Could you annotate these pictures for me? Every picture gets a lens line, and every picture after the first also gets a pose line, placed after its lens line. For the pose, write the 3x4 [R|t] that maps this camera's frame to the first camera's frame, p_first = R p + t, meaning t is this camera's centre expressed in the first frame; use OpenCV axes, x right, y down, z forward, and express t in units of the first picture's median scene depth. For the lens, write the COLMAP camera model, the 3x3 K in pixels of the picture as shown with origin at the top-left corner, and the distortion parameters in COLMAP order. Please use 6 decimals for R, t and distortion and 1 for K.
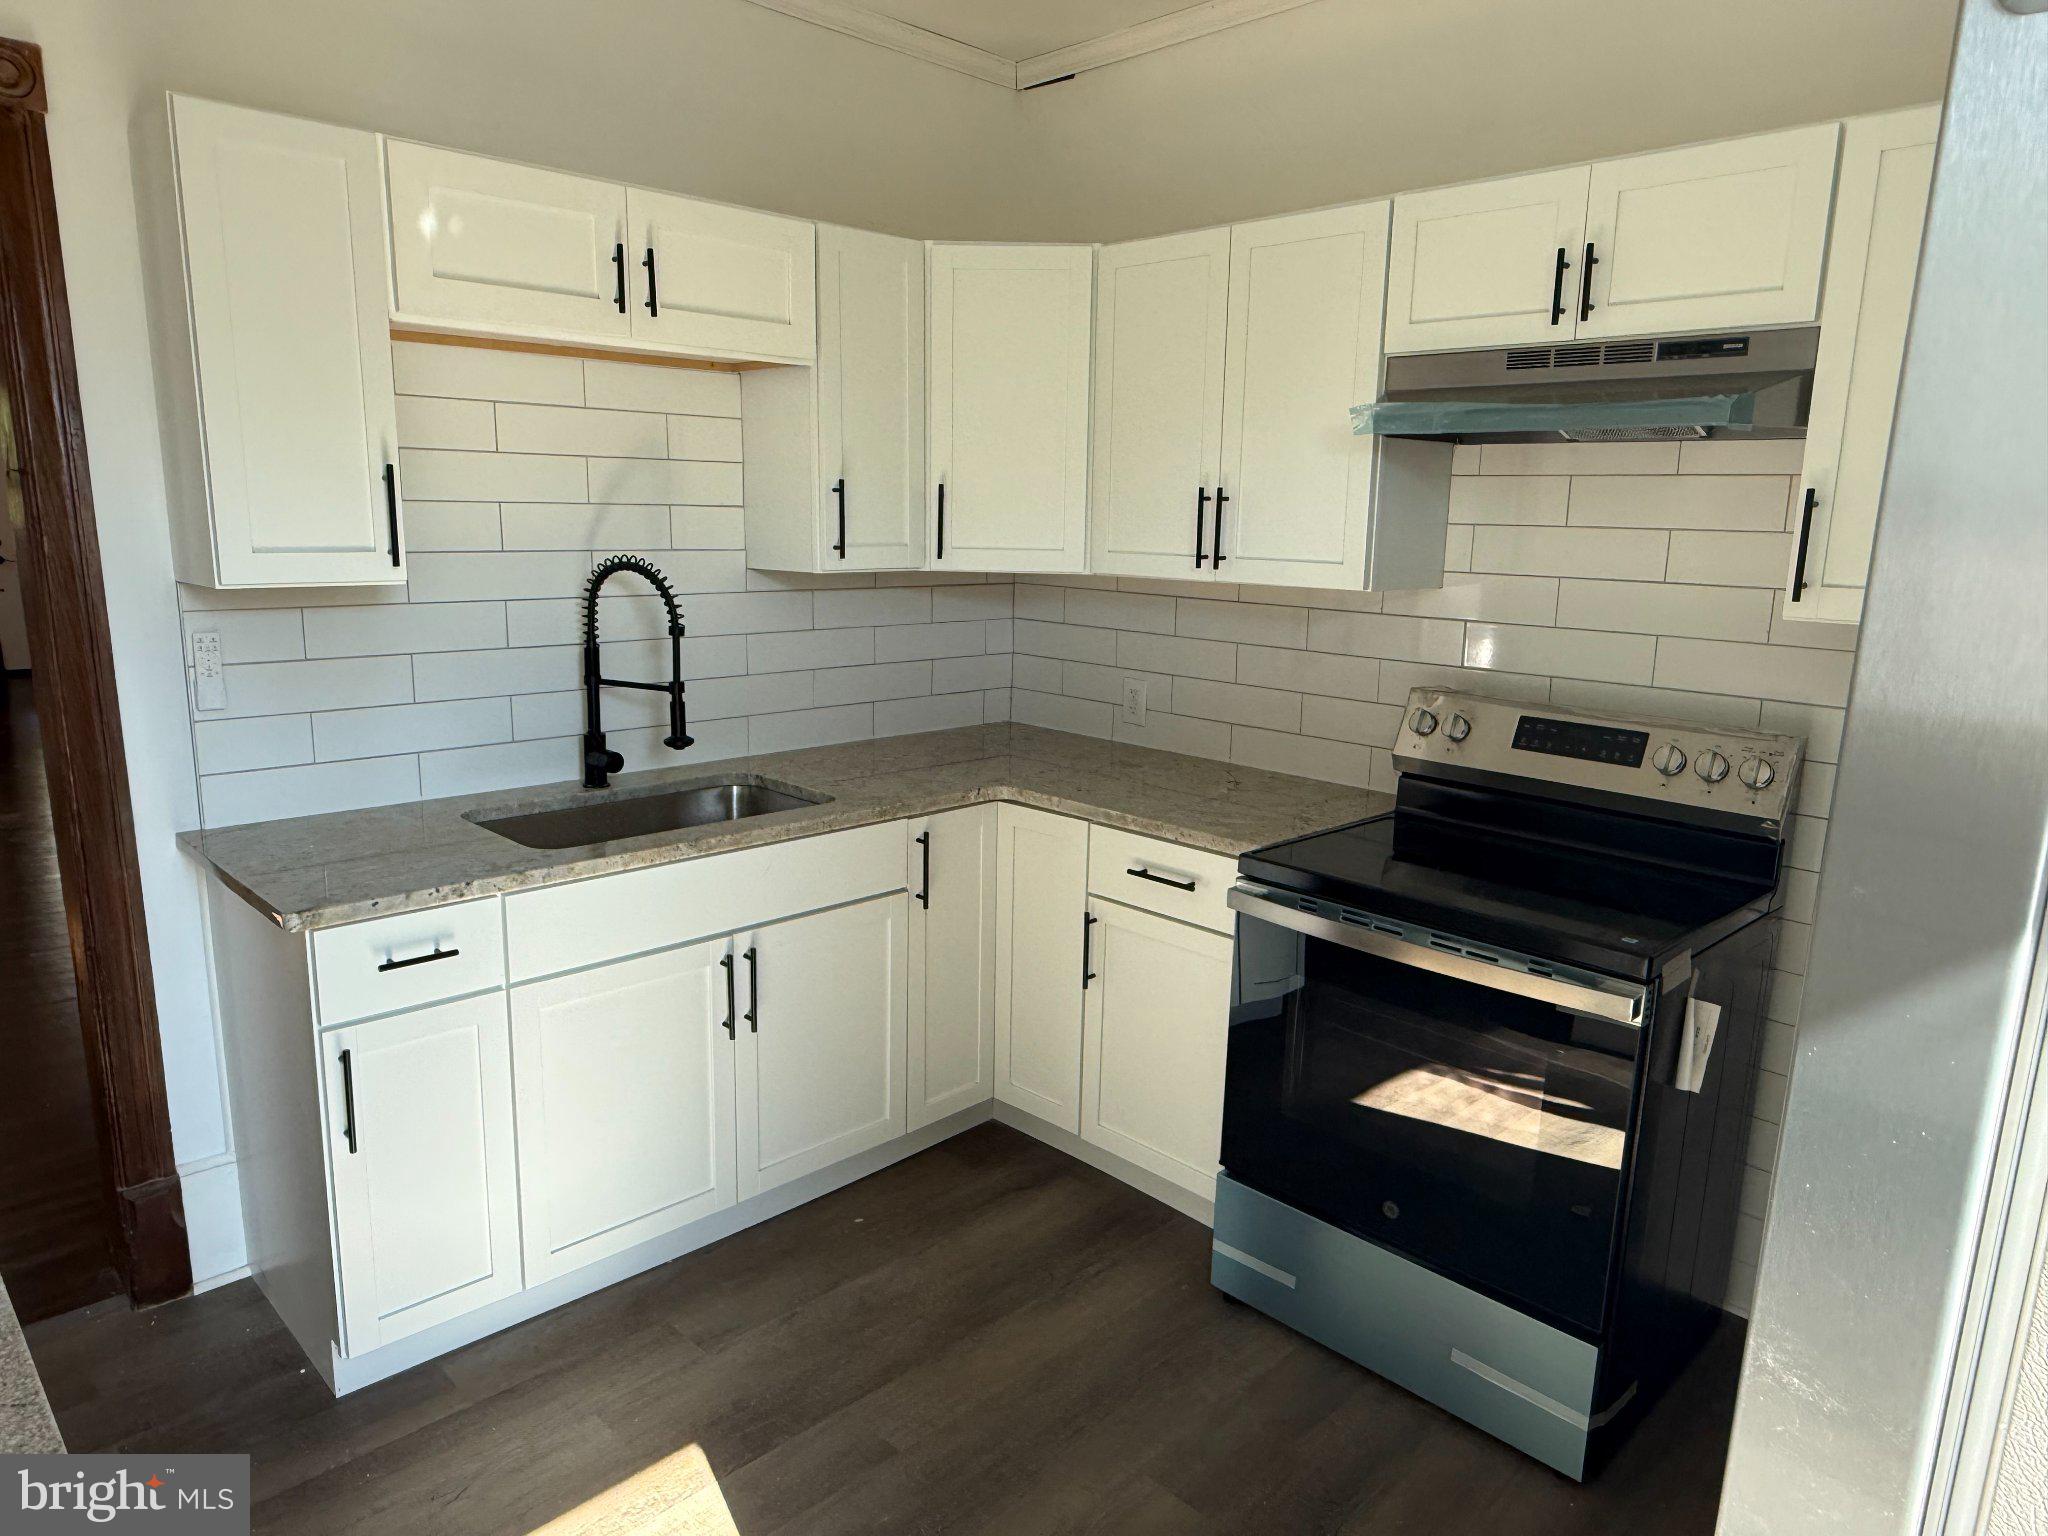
lens RADIAL K [[1315.7, 0, 986.3], [0, 1315.7, 767.8], [0, 0, 1]] dist [0.000008, 0.000278]
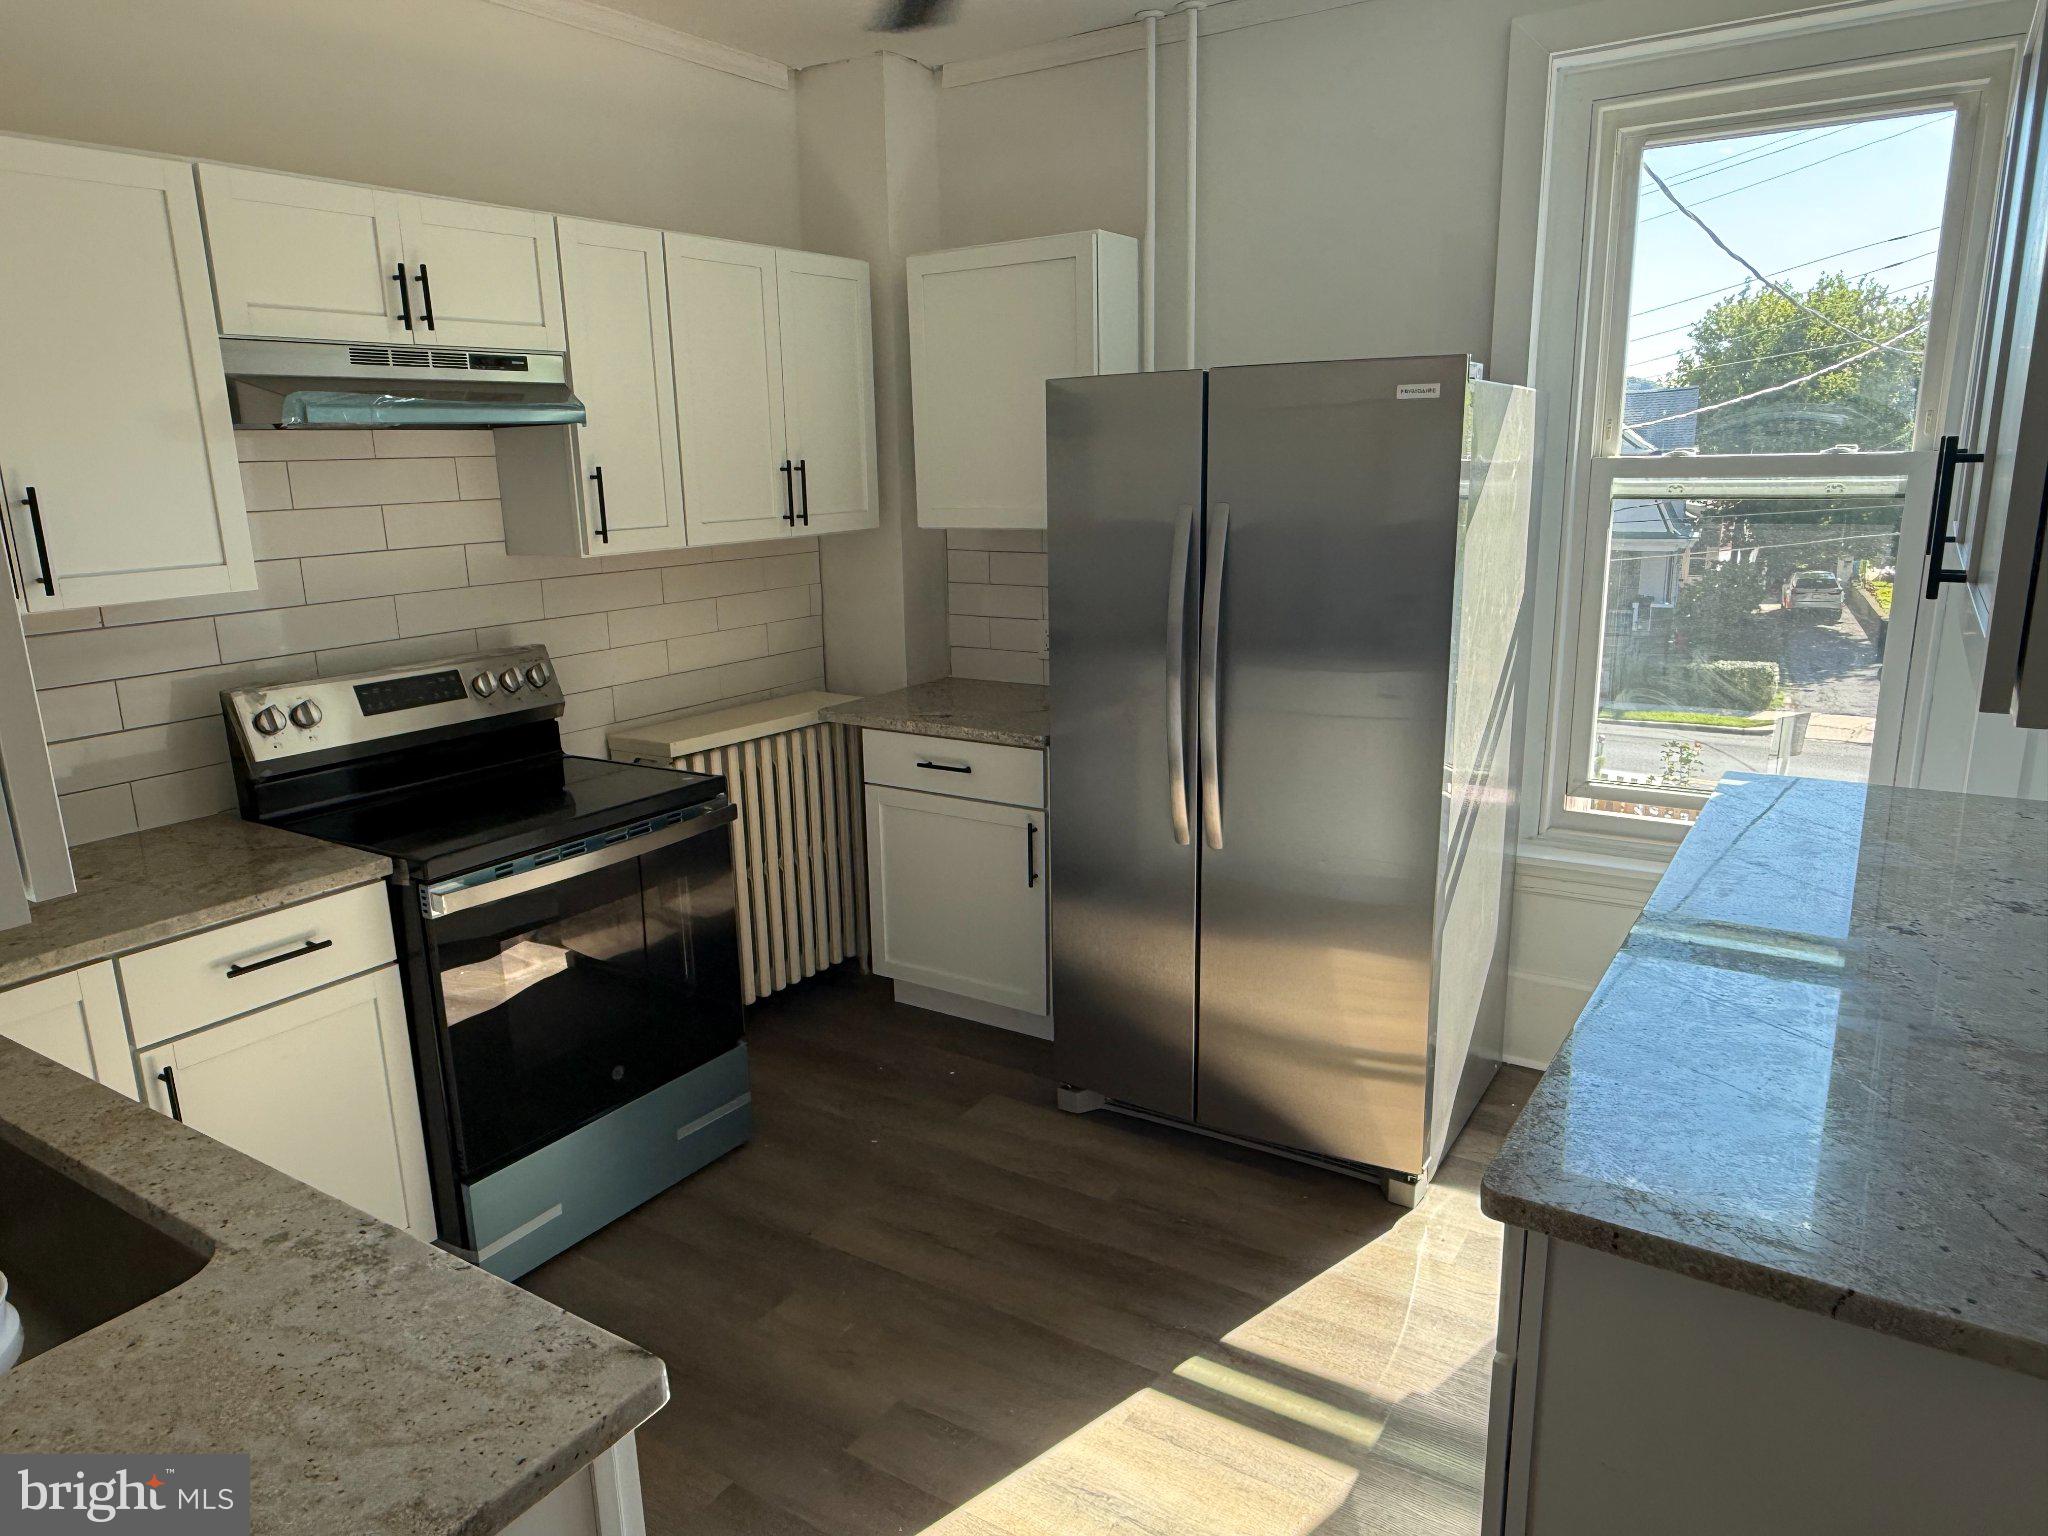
lens RADIAL K [[1315.7, 0, 986.3], [0, 1315.7, 767.8], [0, 0, 1]] dist [0.000008, 0.000278]
pose [[-0.216620, -0.229653, 0.948860, -0.855666], [0.231944, 0.932001, 0.278524, -0.182189], [-0.948303, 0.280416, -0.148624, 0.796602]]
